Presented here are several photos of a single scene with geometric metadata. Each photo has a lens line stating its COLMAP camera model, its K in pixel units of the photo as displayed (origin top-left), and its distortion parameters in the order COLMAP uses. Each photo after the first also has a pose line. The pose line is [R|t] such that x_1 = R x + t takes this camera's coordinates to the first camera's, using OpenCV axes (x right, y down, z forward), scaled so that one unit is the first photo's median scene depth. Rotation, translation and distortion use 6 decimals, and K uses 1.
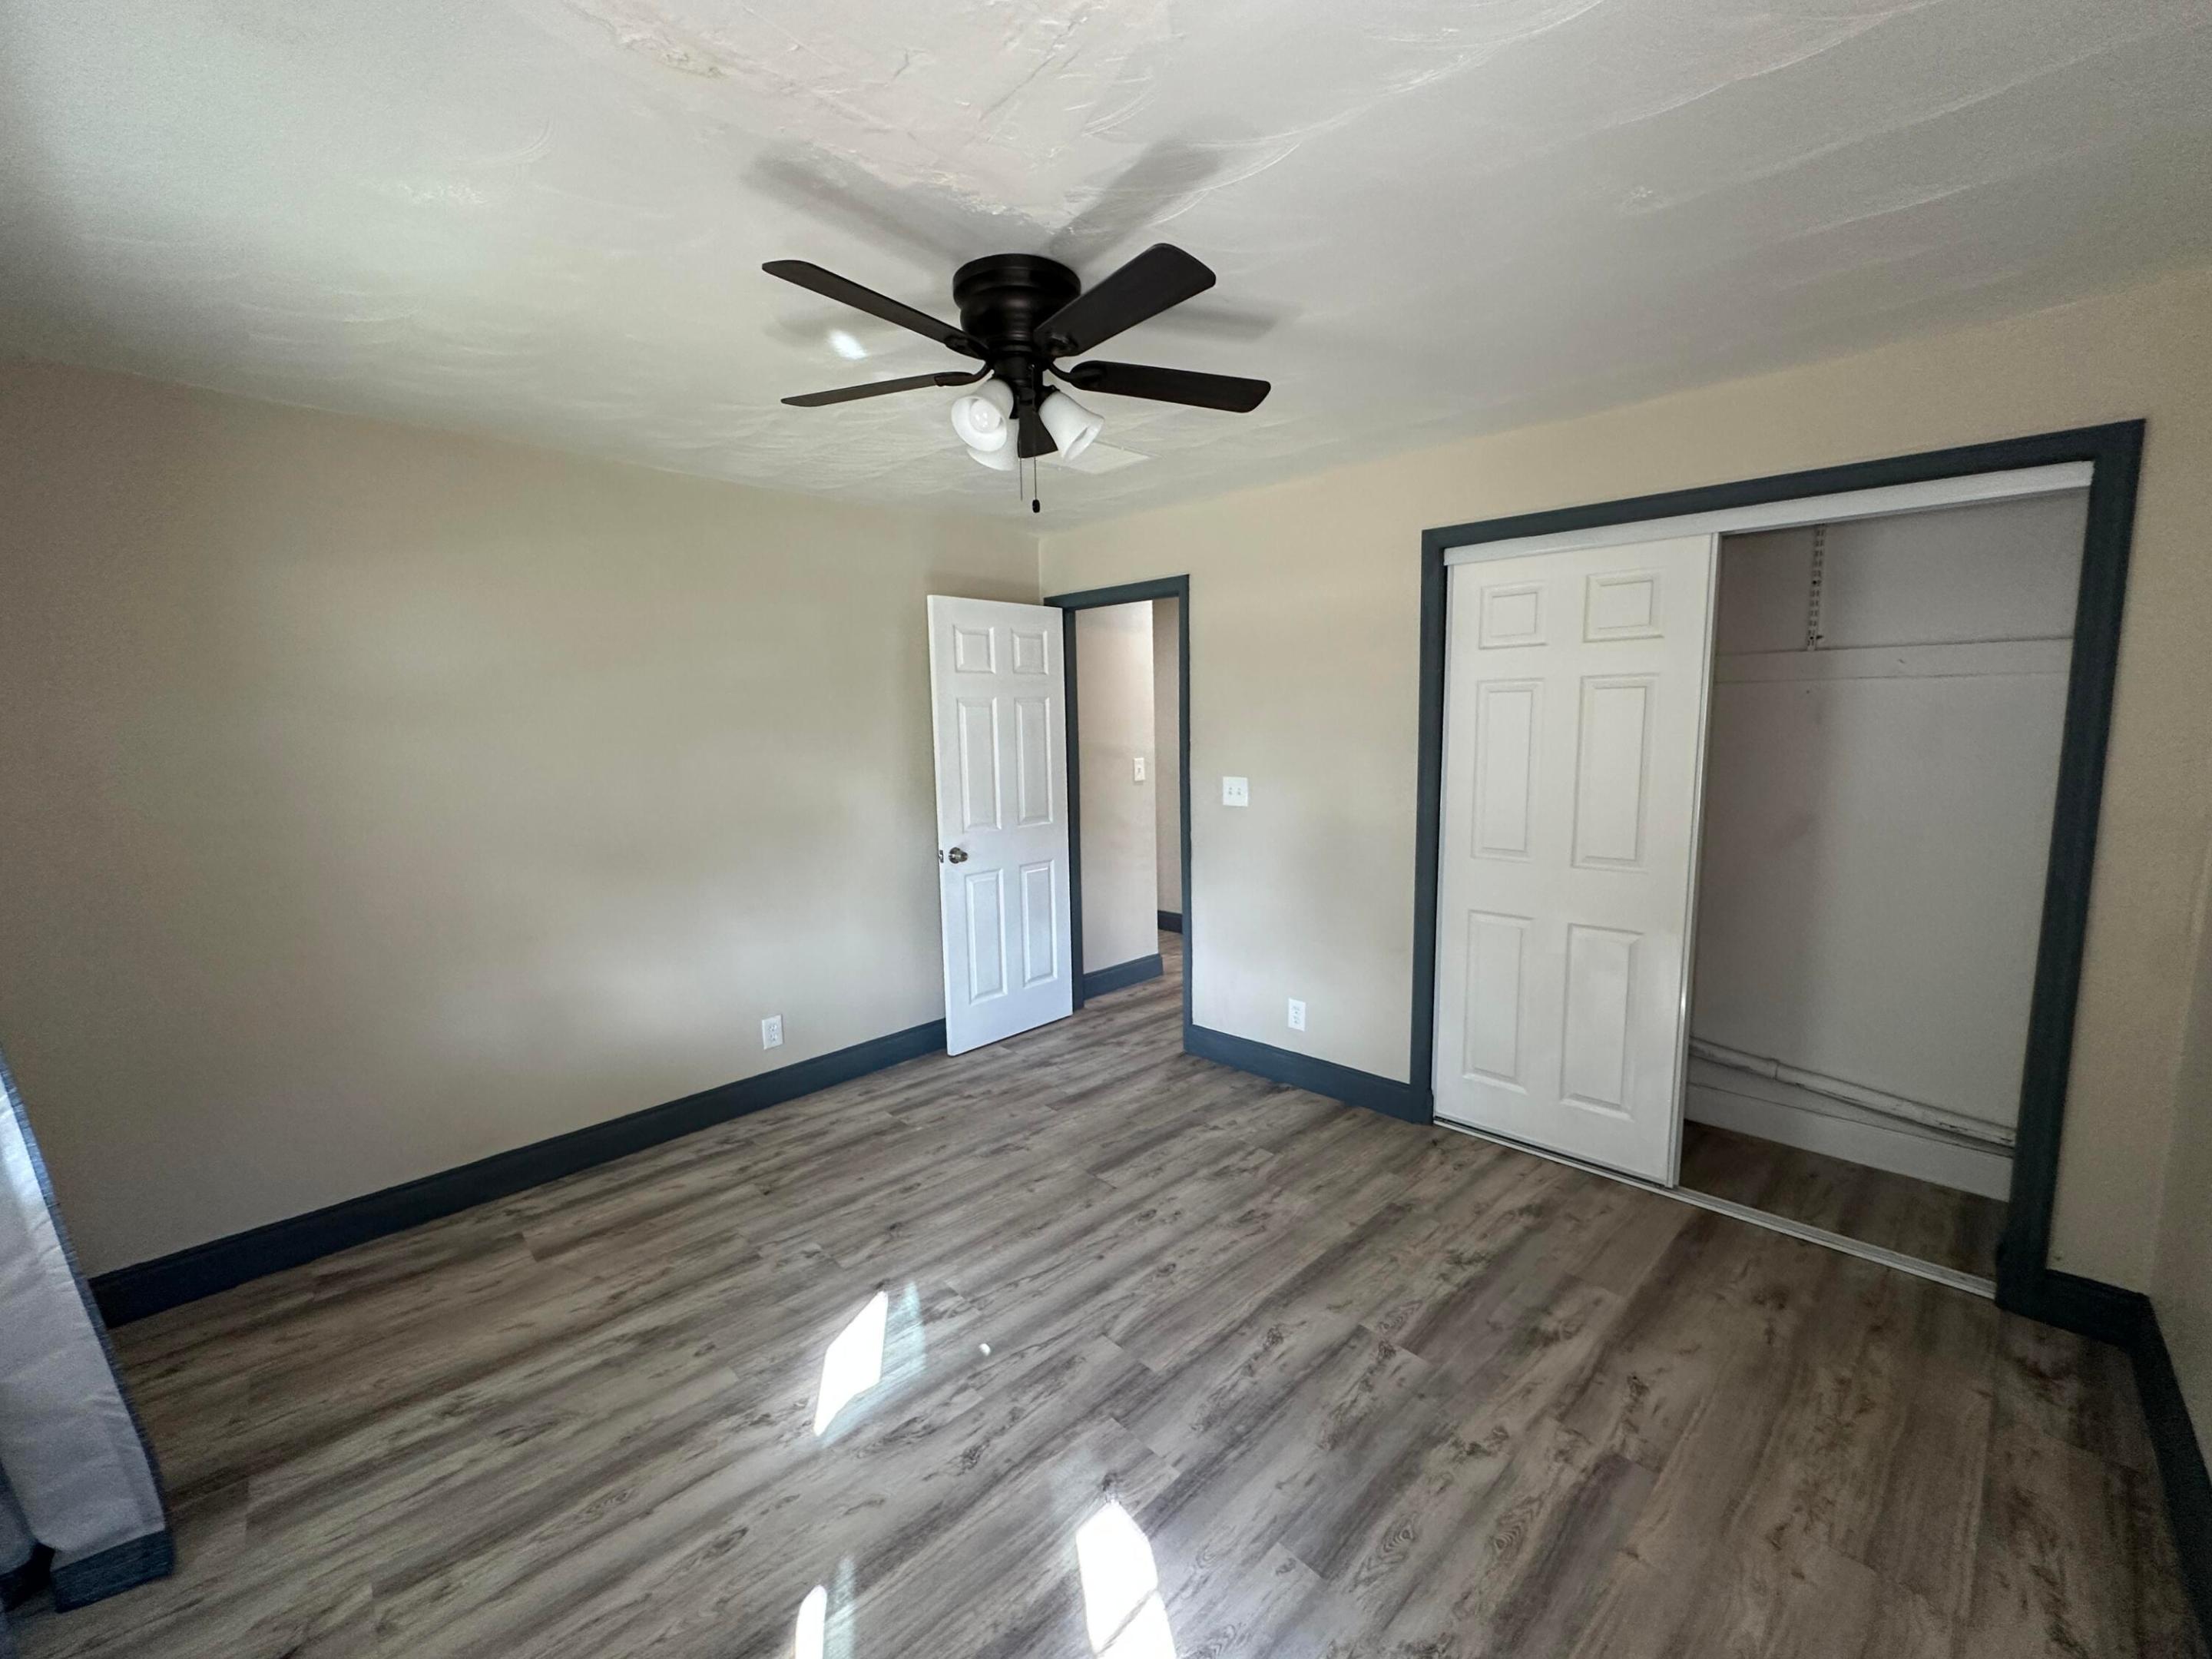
lens RADIAL K [[888.3, 0, 1106.5], [0, 888.3, 831.2], [0, 0, 1]] dist [-0.005657, 0.000691]
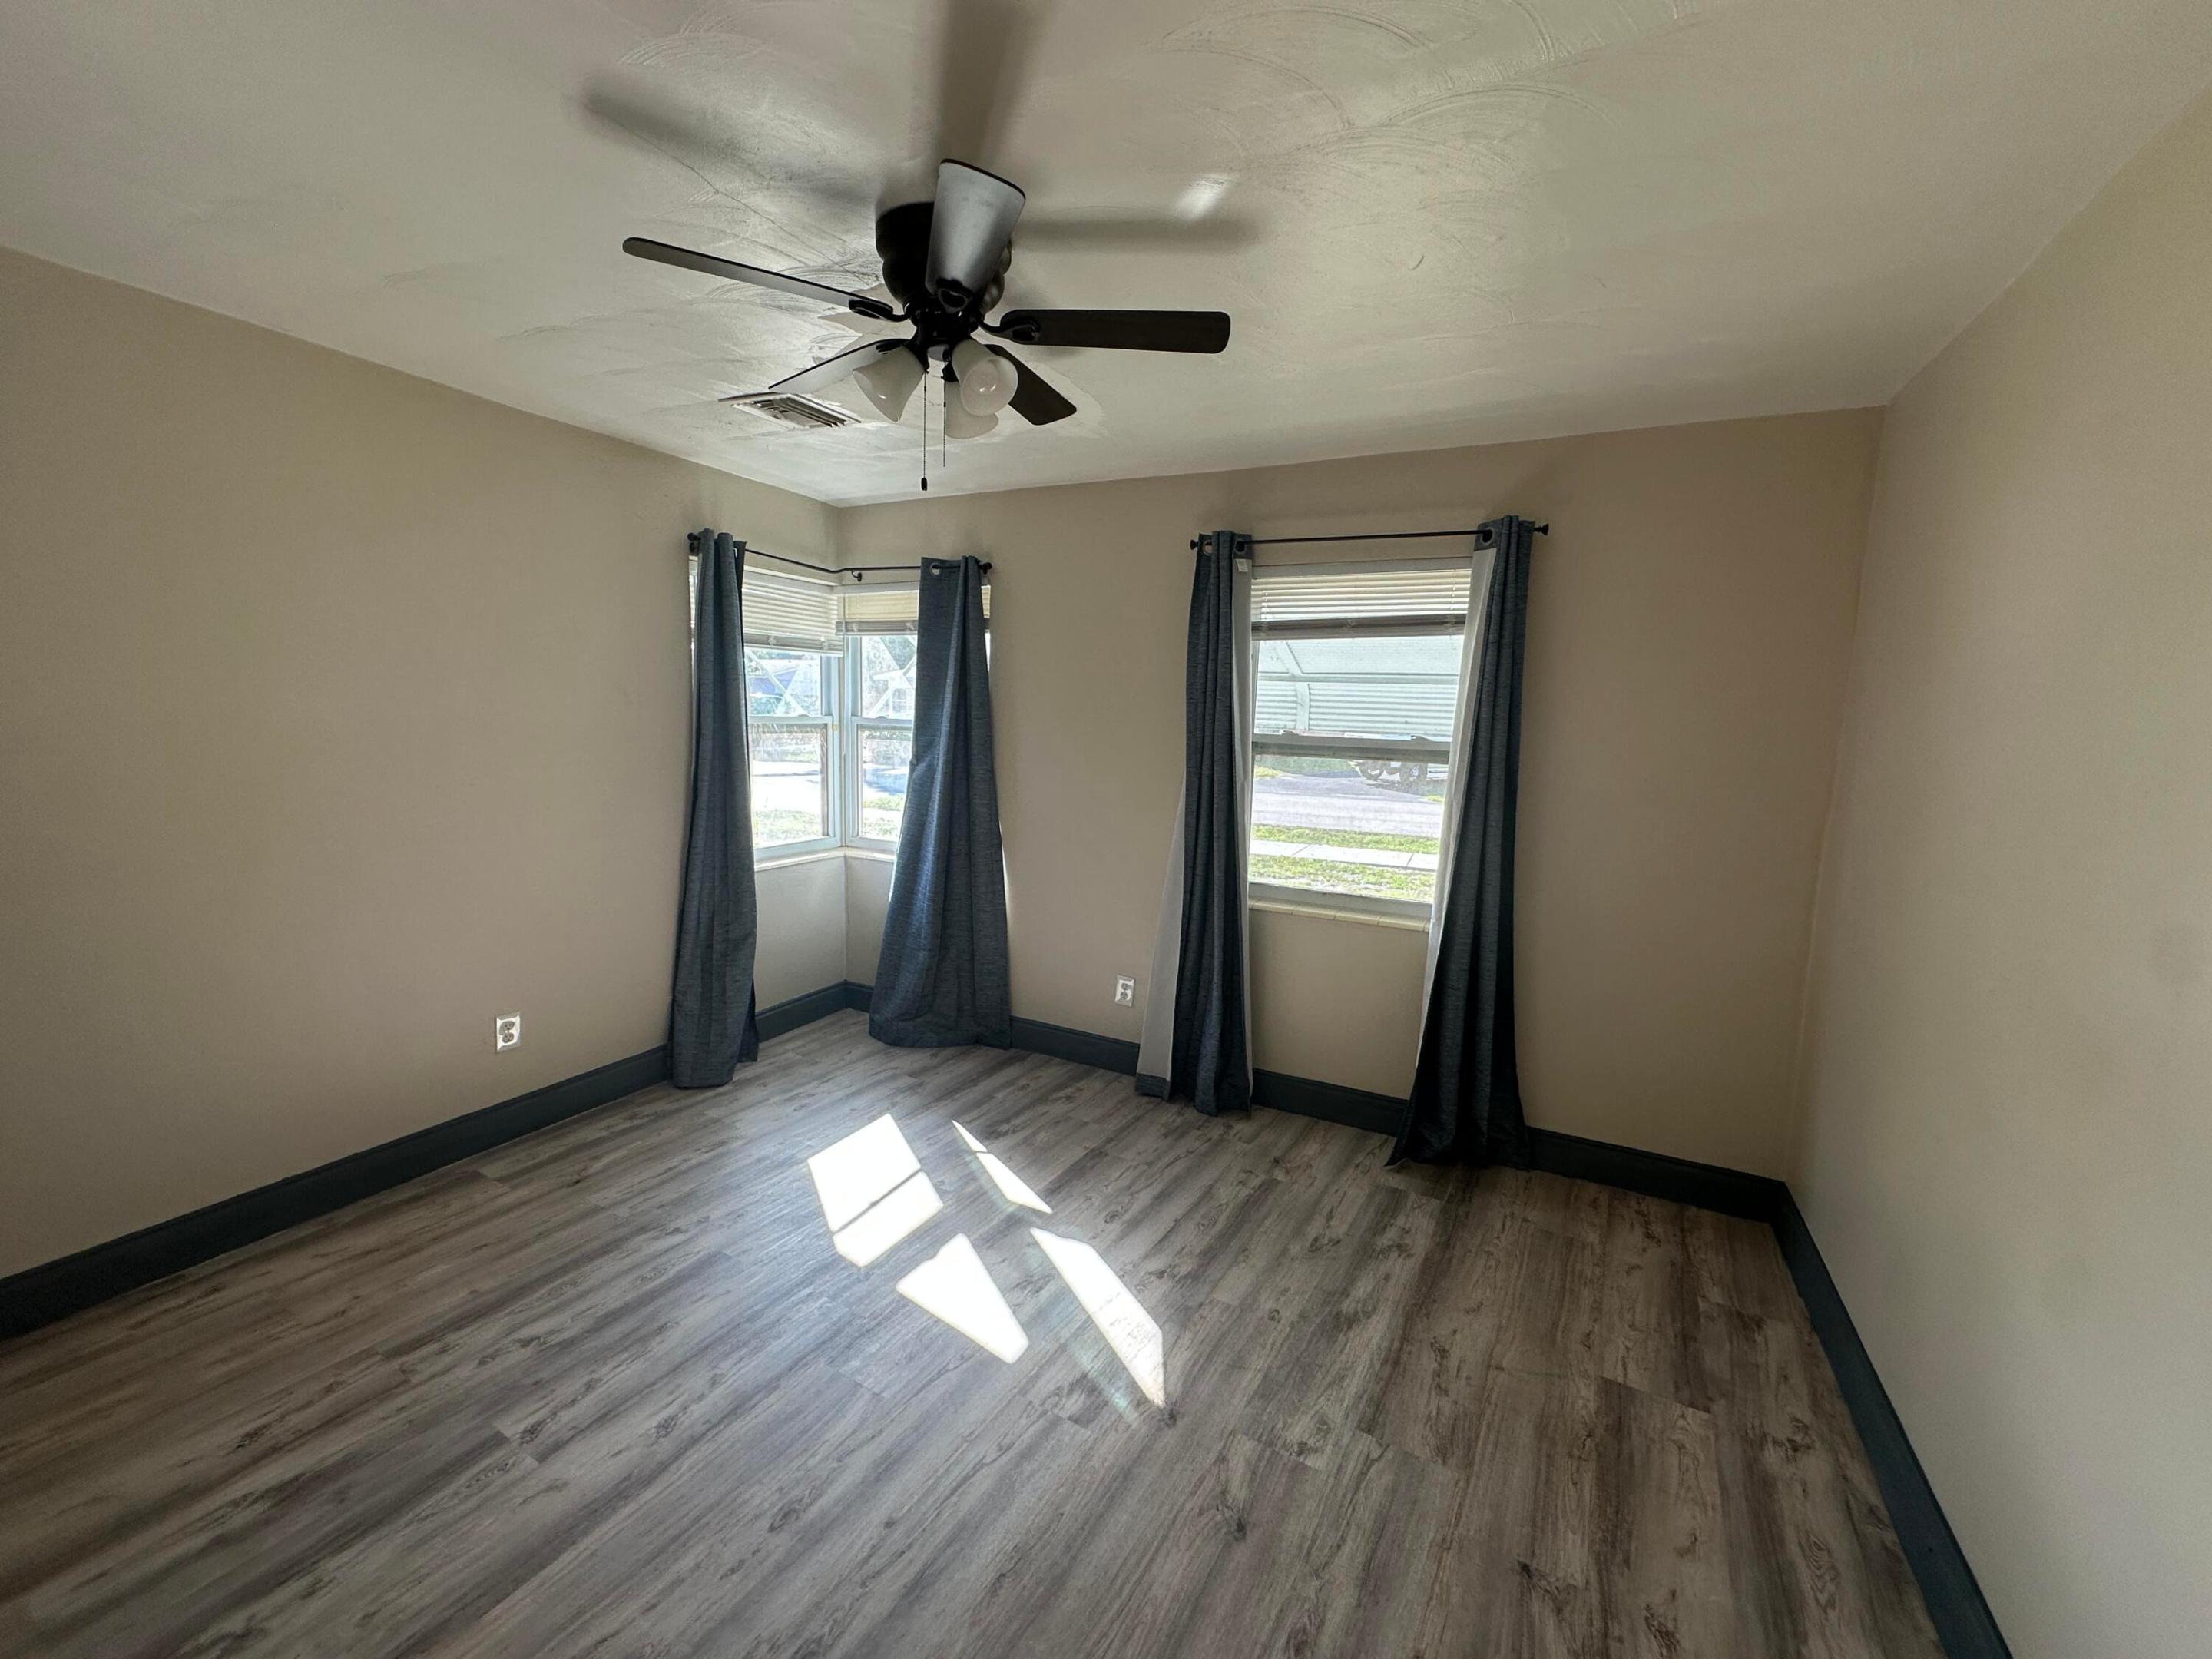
lens RADIAL K [[888.3, 0, 1105.0], [0, 888.3, 823.2], [0, 0, 1]] dist [-0.005657, 0.000691]
pose [[-0.958867, 0.019685, -0.283174, 0.016873], [-0.052889, 0.967733, 0.246365, -0.206183], [0.278886, 0.251208, -0.926886, 1.699617]]
